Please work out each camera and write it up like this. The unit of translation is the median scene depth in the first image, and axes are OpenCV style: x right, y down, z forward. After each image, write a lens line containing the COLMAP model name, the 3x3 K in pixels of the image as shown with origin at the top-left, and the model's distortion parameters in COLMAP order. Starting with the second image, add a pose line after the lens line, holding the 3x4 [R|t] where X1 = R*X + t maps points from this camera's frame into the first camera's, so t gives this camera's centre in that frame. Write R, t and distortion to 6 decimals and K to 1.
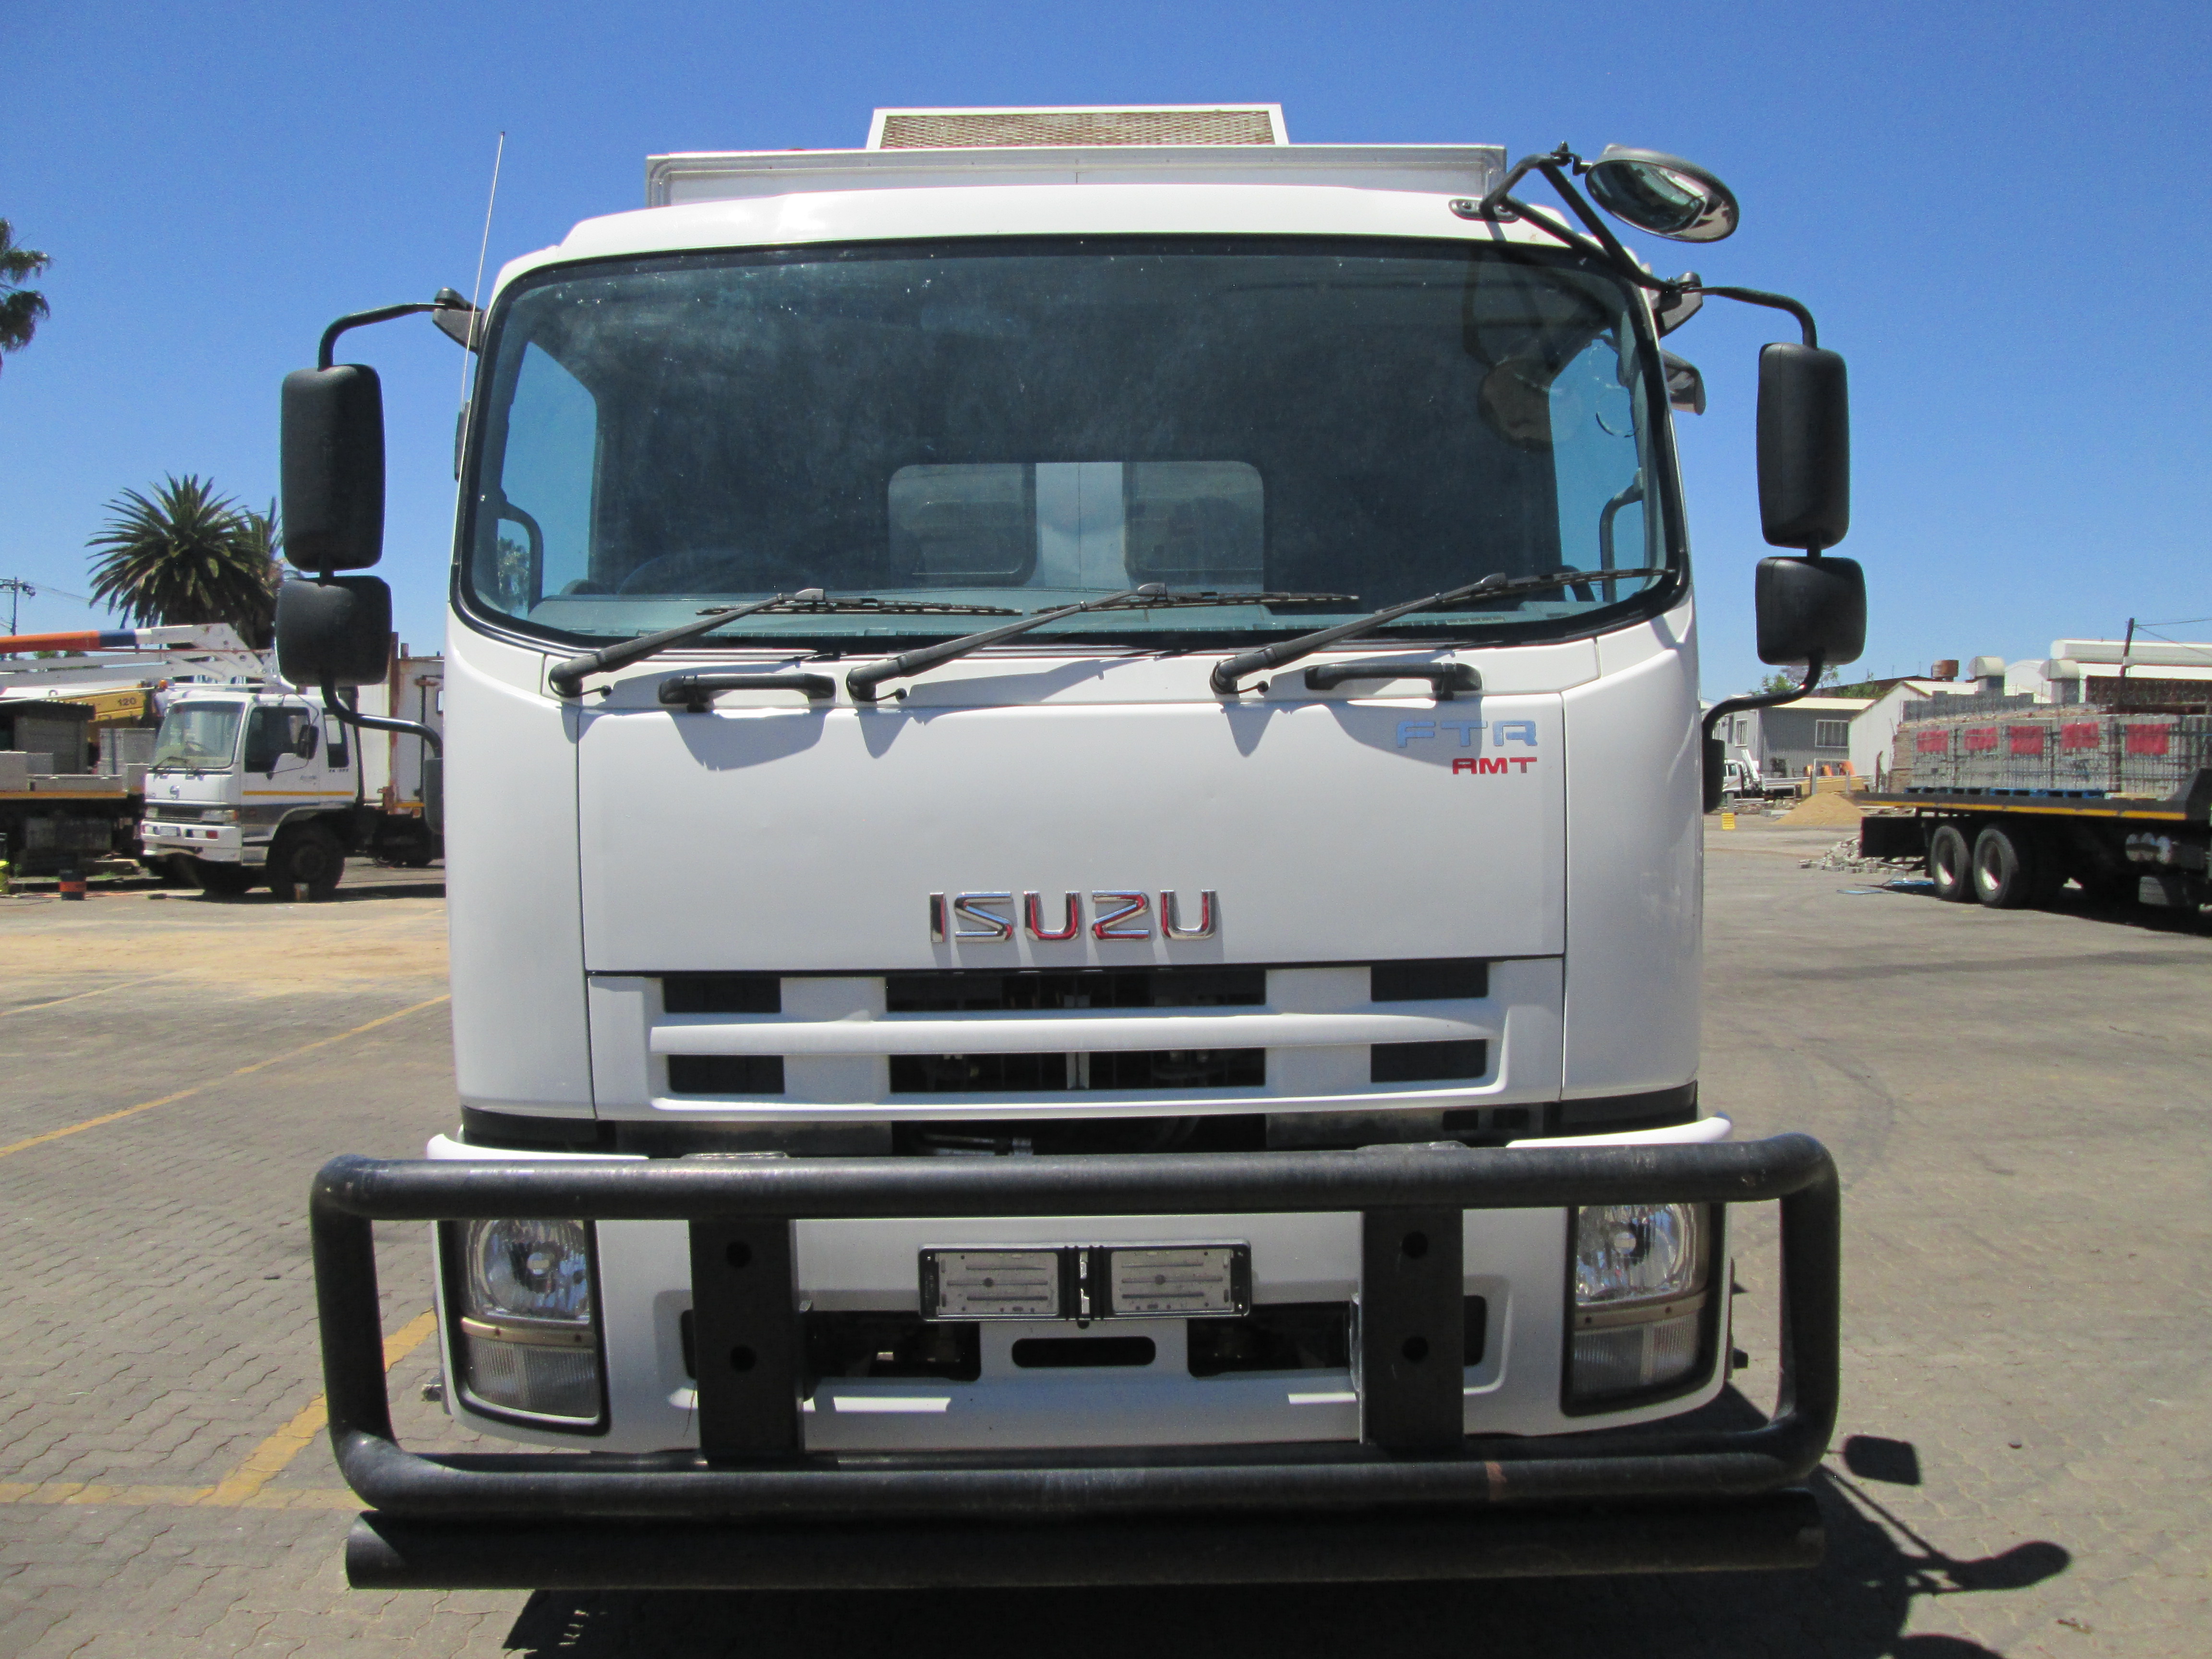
lens RADIAL K [[1819.9, 0, 1117.0], [0, 1819.9, 831.3], [0, 0, 1]] dist [-0.061259, 0.028364]
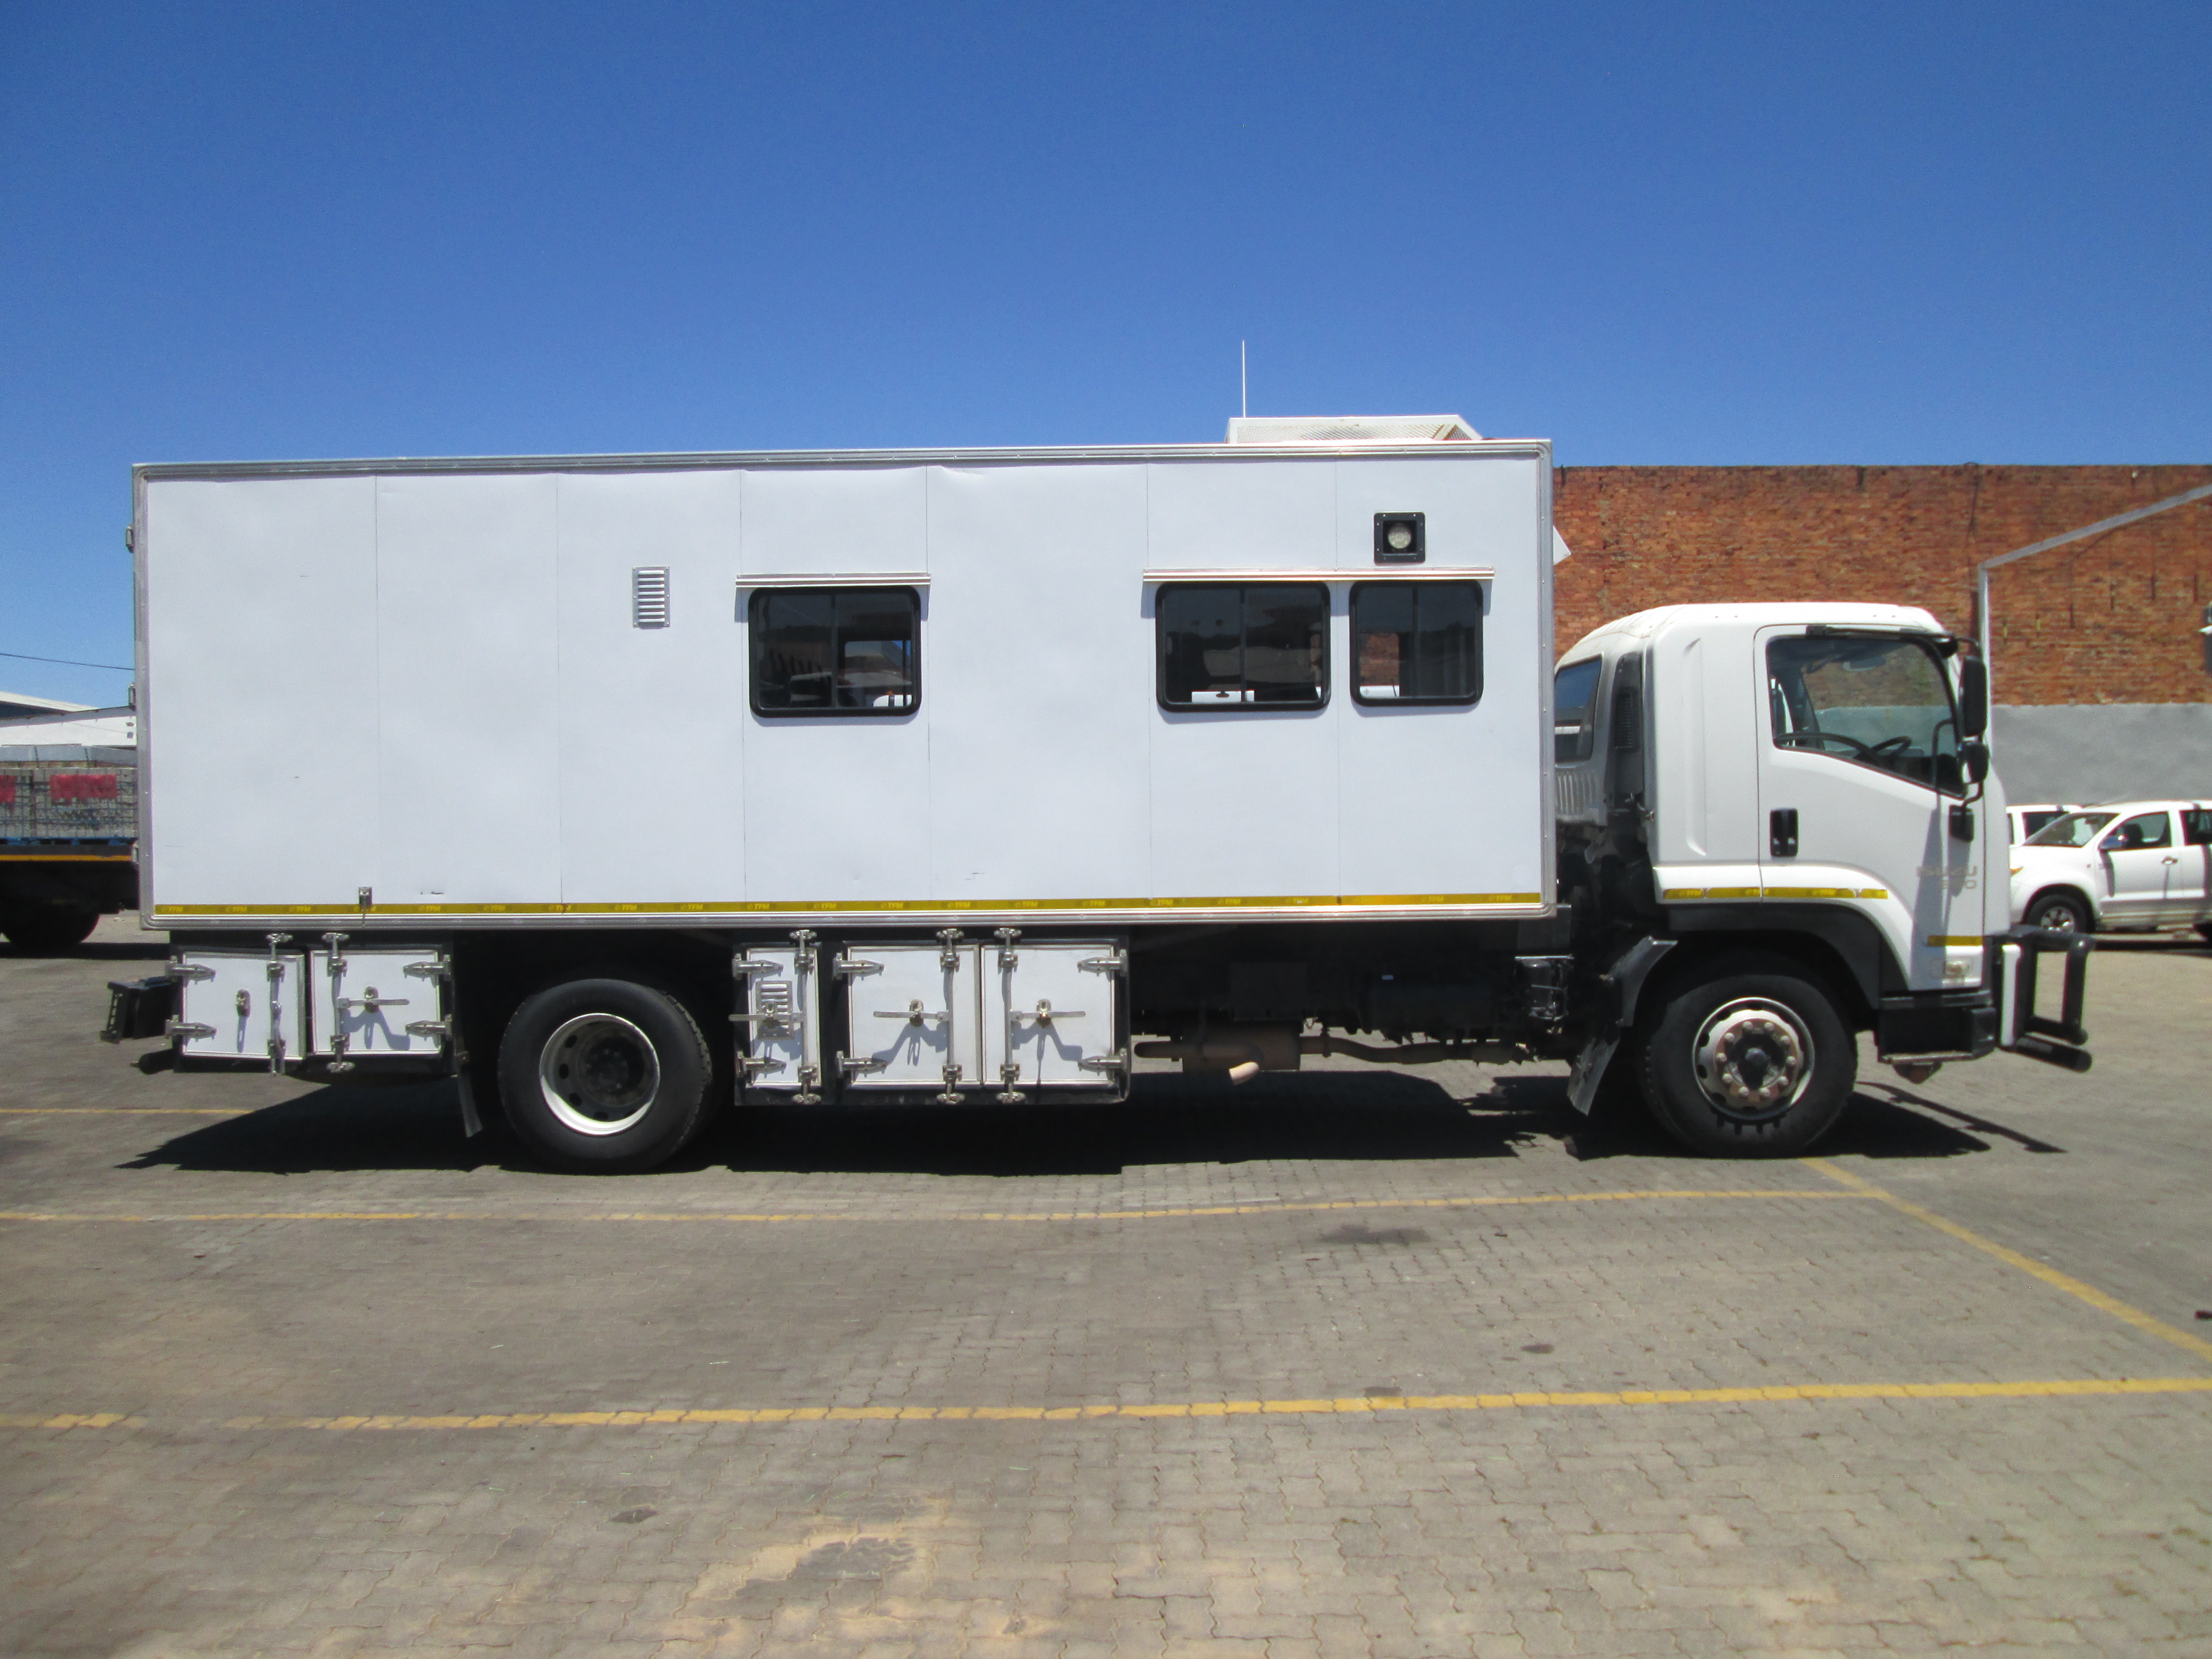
lens RADIAL K [[1819.9, 0, 1117.0], [0, 1819.9, 831.3], [0, 0, 1]] dist [-0.061259, 0.028364]
pose [[0.032754, -0.009462, 0.999419, -3.363953], [0.036248, 0.999309, 0.008273, -0.089884], [-0.998806, 0.035956, 0.033075, 2.374625]]
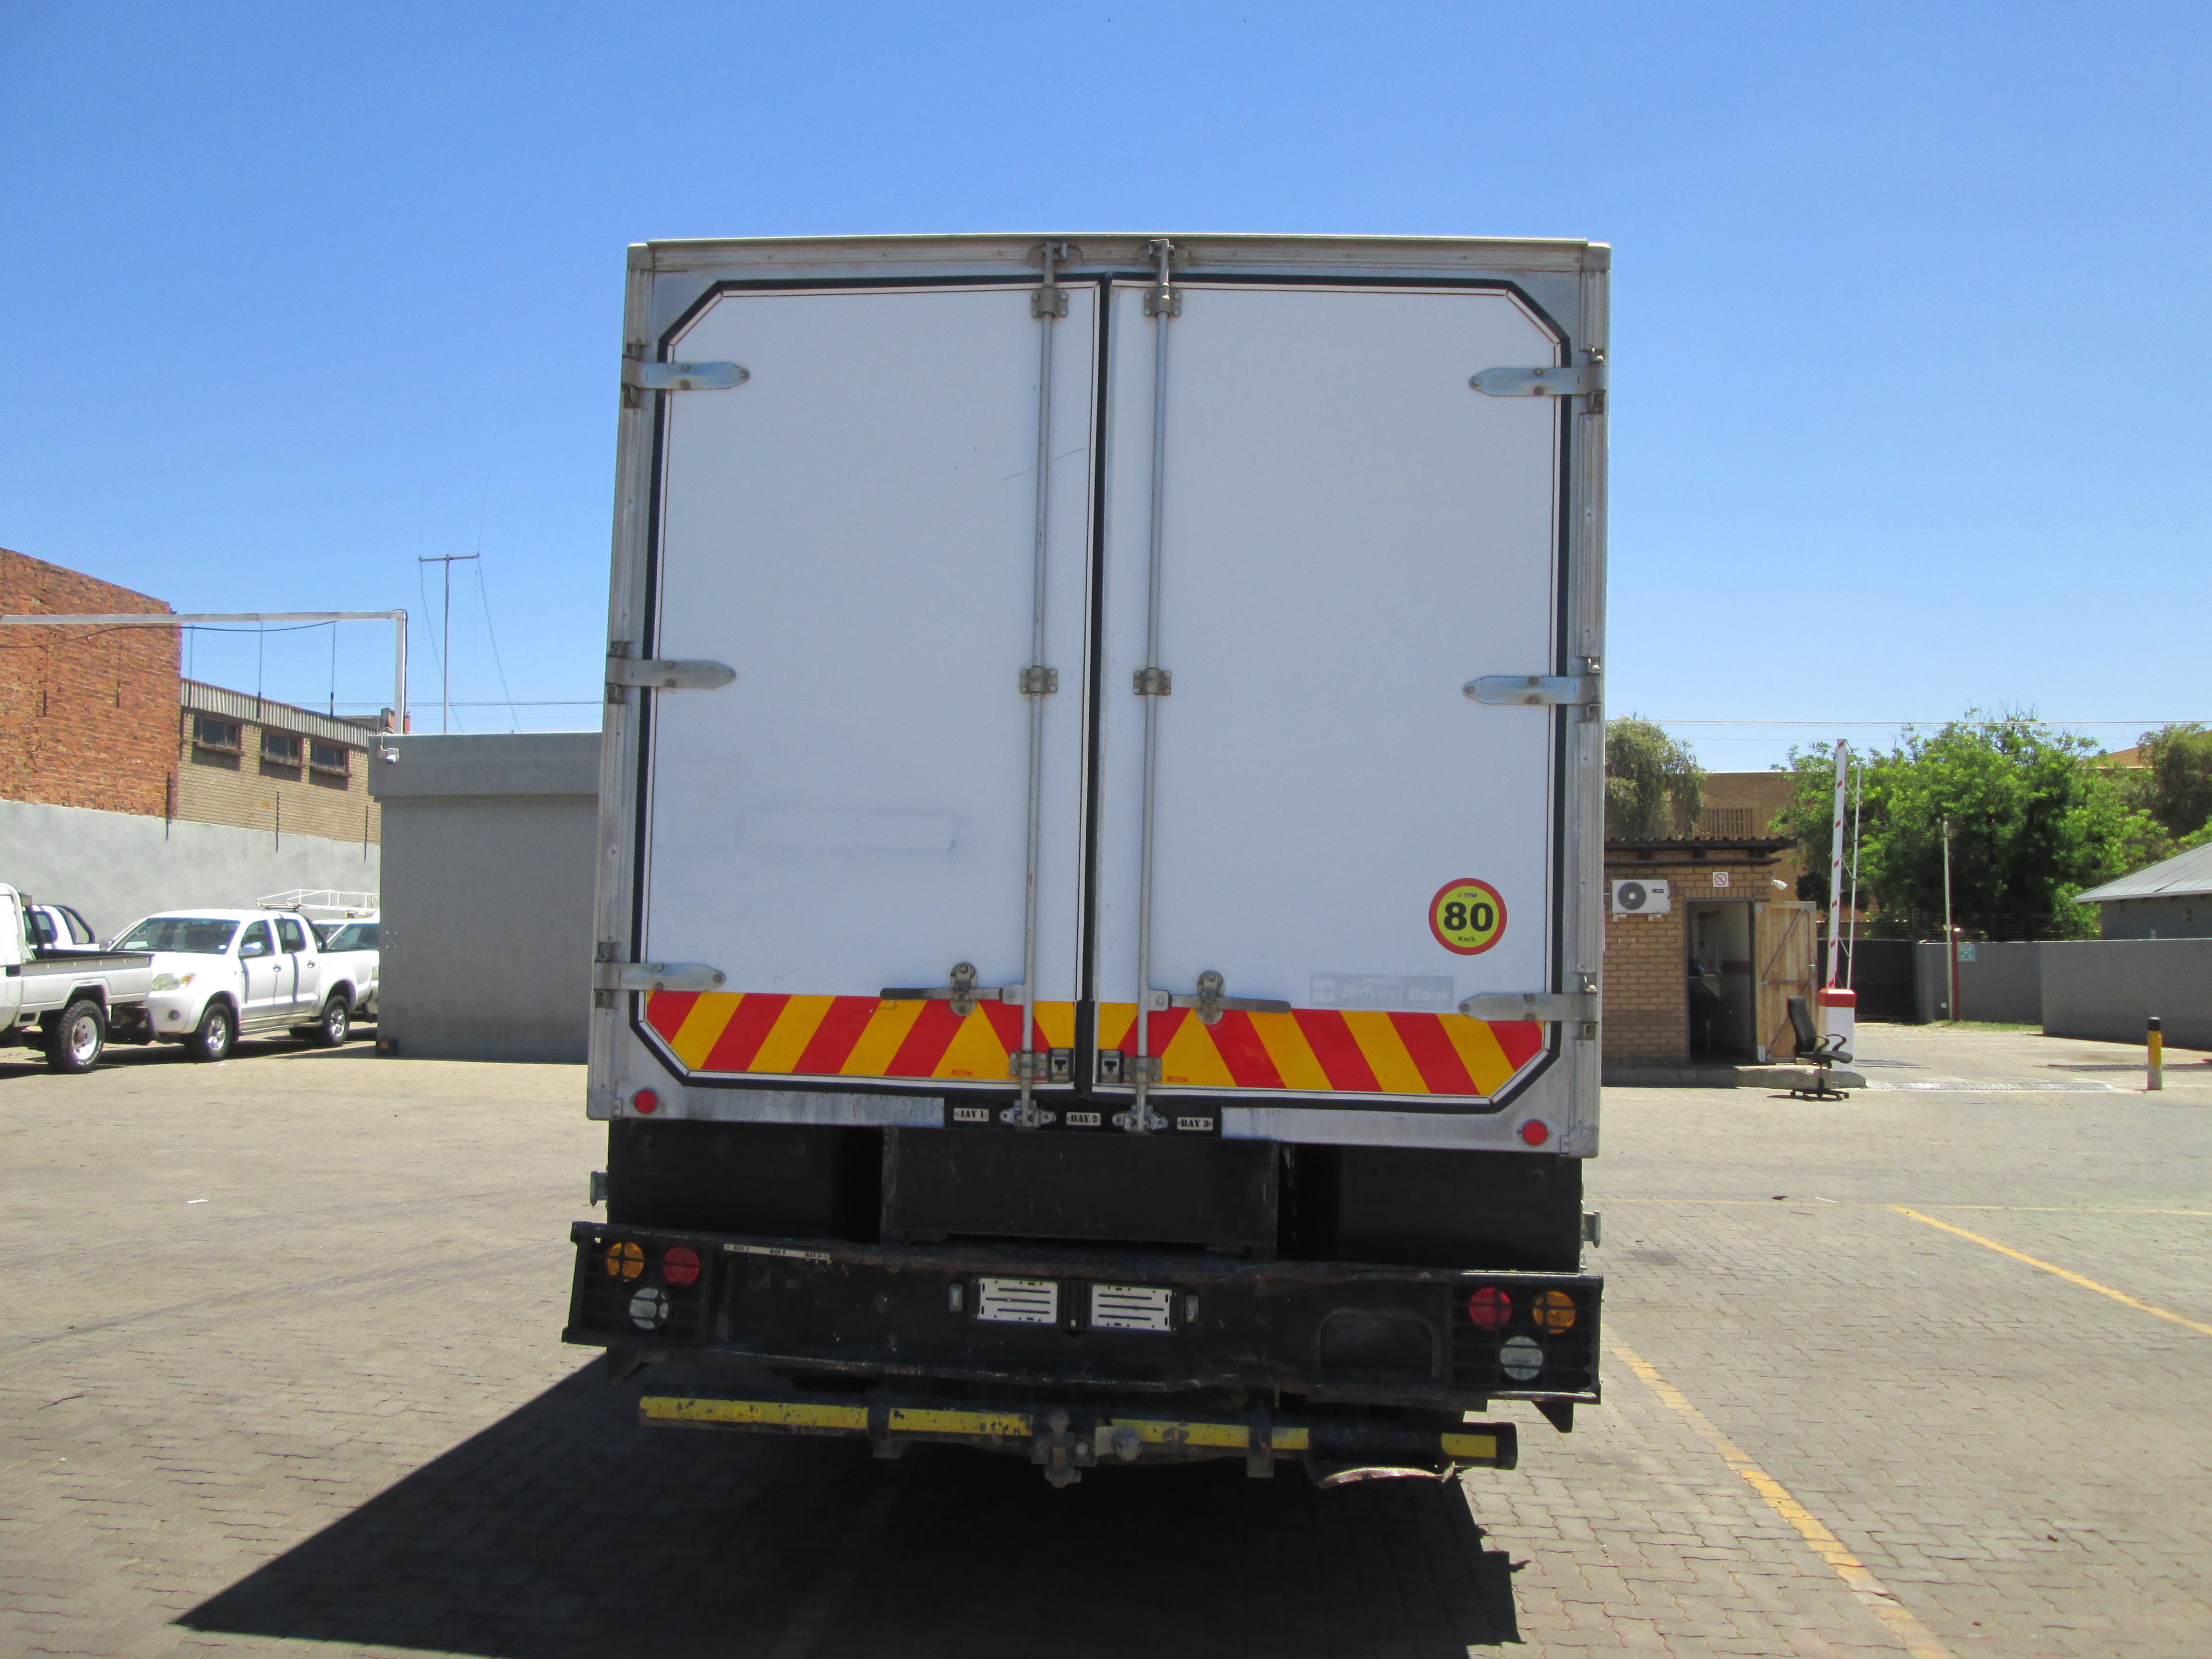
lens RADIAL K [[1831.1, 0, 1106.0], [0, 1831.1, 829.5], [0, 0, 1]] dist [-0.057578, 0.010237]
pose [[-0.995009, -0.018746, 0.098004, -0.224636], [-0.021962, 0.999252, -0.031836, -0.172895], [-0.097334, -0.033830, -0.994677, 5.607530]]
